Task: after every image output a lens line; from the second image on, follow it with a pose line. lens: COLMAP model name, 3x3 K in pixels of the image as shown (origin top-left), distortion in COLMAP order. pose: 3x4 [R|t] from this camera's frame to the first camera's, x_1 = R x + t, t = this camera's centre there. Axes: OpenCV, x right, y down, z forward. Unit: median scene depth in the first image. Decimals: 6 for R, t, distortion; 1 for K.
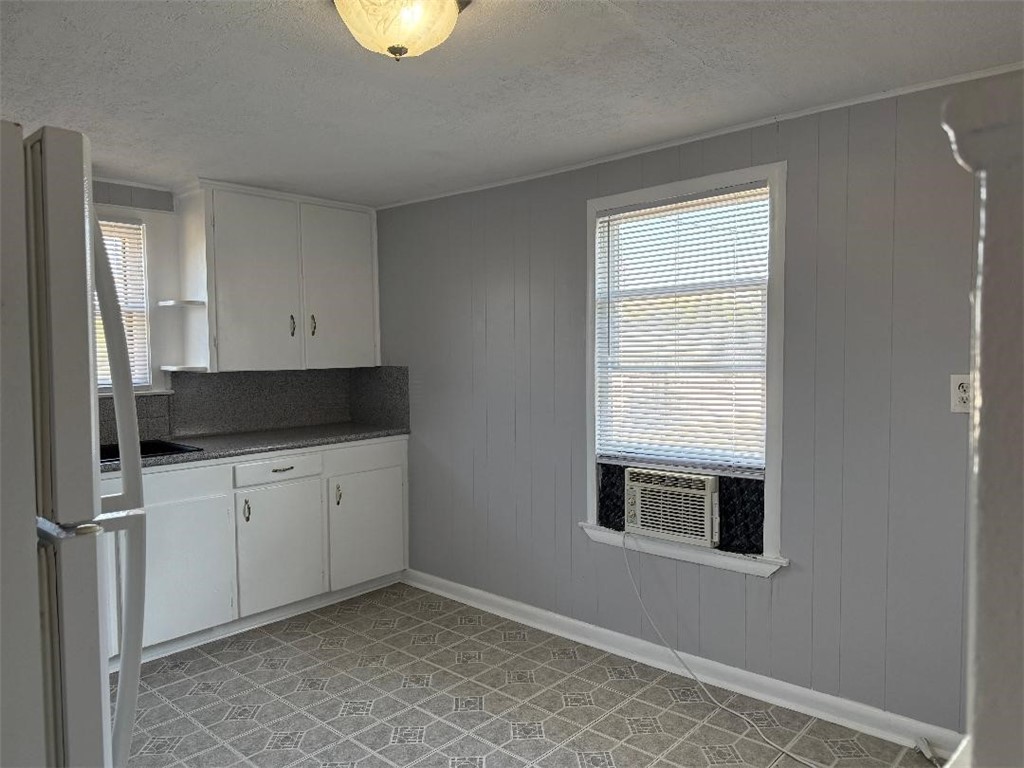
lens RADIAL K [[729.1, 0, 512.6], [0, 729.1, 378.1], [0, 0, 1]] dist [0.058477, -0.059376]
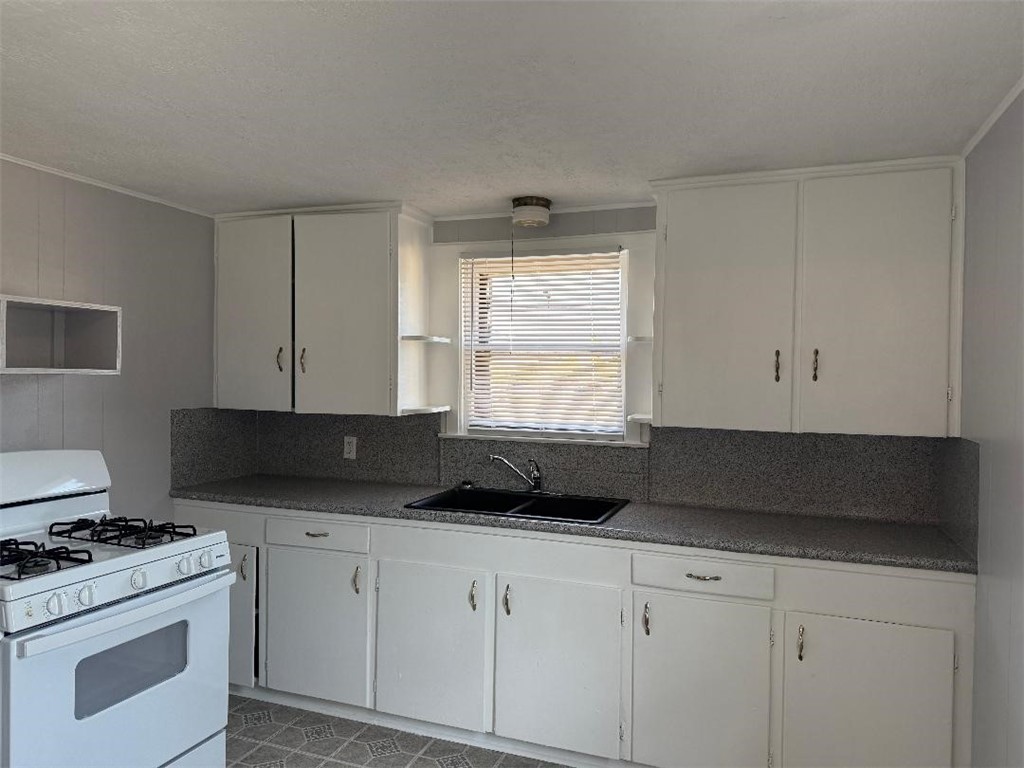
lens RADIAL K [[729.1, 0, 513.1], [0, 729.1, 384.5], [0, 0, 1]] dist [0.058477, -0.059376]
pose [[0.364767, 0.029482, -0.930632, 0.253917], [-0.055861, 0.998391, 0.009733, -0.051261], [0.929421, 0.048436, 0.365827, 0.571238]]
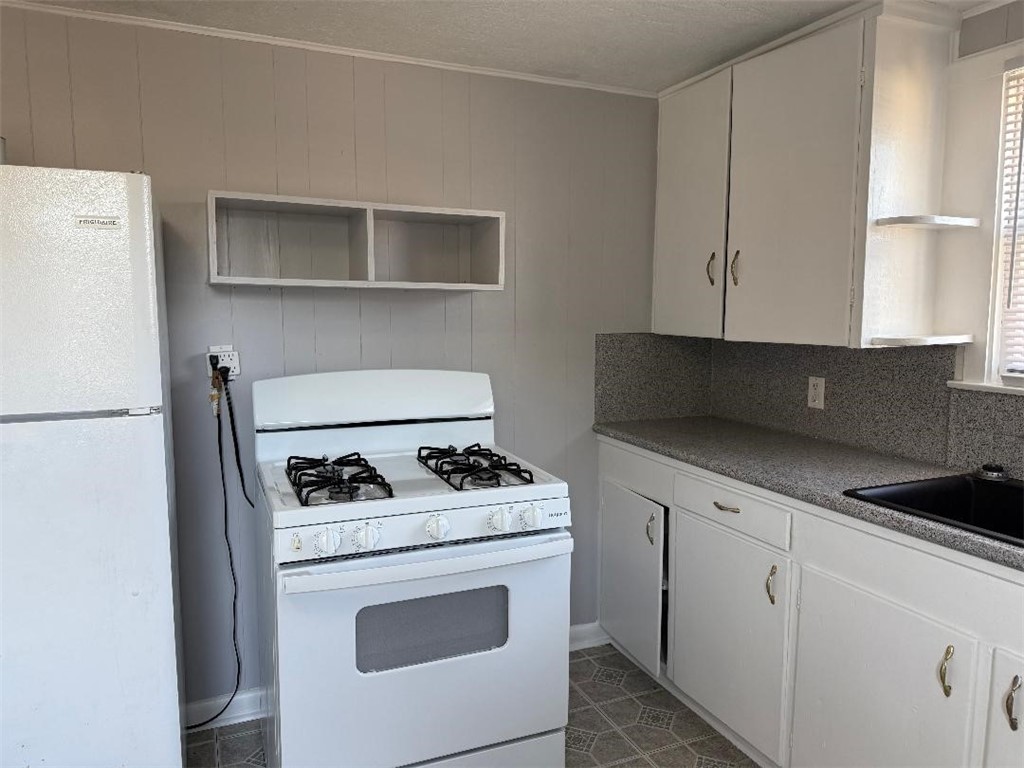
lens RADIAL K [[729.1, 0, 509.7], [0, 729.1, 382.4], [0, 0, 1]] dist [0.058477, -0.059376]
pose [[-0.417104, 0.106489, -0.902599, 0.009920], [-0.036480, 0.990350, 0.133700, -0.036872], [0.908126, 0.088694, -0.409194, 0.754312]]
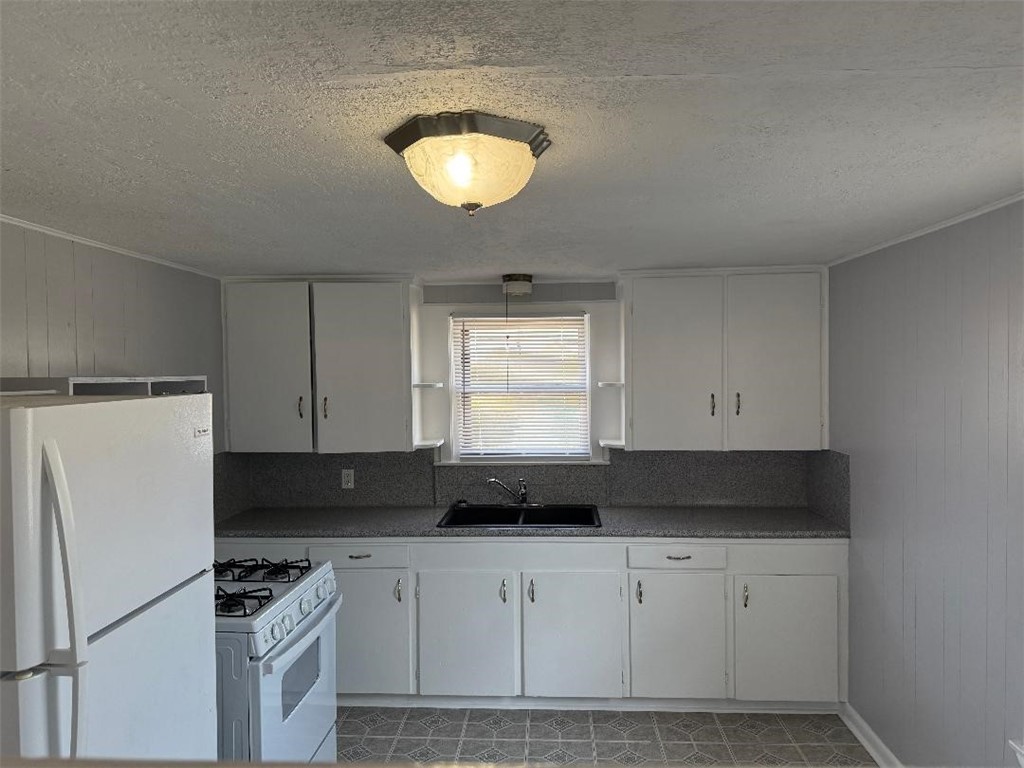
lens RADIAL K [[729.1, 0, 515.6], [0, 729.1, 381.9], [0, 0, 1]] dist [0.058477, -0.059376]
pose [[0.629615, 0.019443, -0.776664, 0.299247], [-0.026416, 0.999645, 0.003611, -0.105624], [0.776458, 0.018243, 0.629905, 0.213380]]
